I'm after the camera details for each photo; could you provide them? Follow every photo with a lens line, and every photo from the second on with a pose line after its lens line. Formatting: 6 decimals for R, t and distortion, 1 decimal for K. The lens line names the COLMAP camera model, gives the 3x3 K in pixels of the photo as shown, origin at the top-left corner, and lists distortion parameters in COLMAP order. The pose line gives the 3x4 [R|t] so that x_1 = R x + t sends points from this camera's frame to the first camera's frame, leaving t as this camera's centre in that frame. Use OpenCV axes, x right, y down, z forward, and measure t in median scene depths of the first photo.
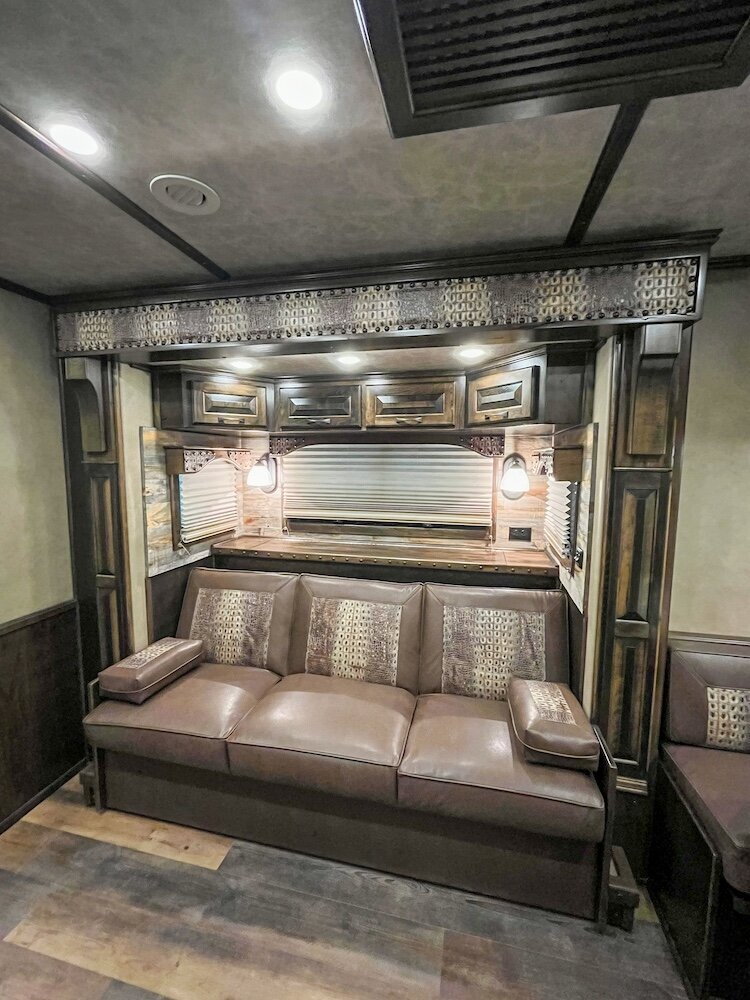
lens RADIAL K [[419.2, 0, 364.9], [0, 419.2, 501.6], [0, 0, 1]] dist [-0.006312, 0.000639]
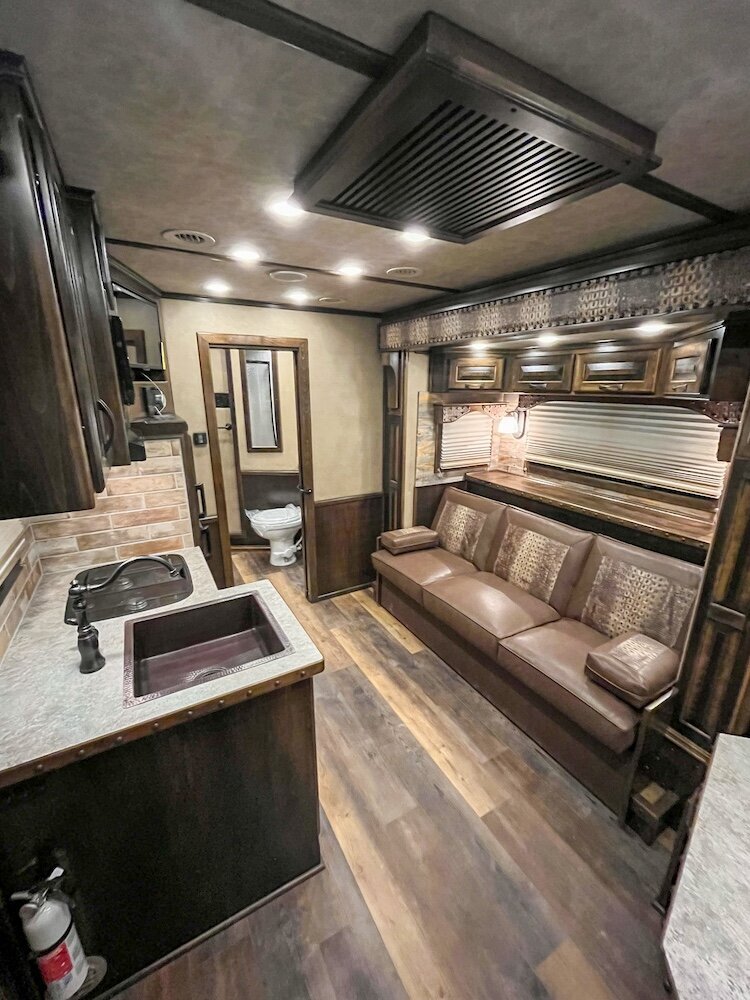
lens RADIAL K [[419.2, 0, 382.1], [0, 419.2, 498.4], [0, 0, 1]] dist [-0.006312, 0.000639]
pose [[0.685201, 0.192191, -0.702540, 0.573584], [-0.071939, 0.977700, 0.197301, -0.091445], [0.724793, -0.084651, 0.683747, -0.217887]]
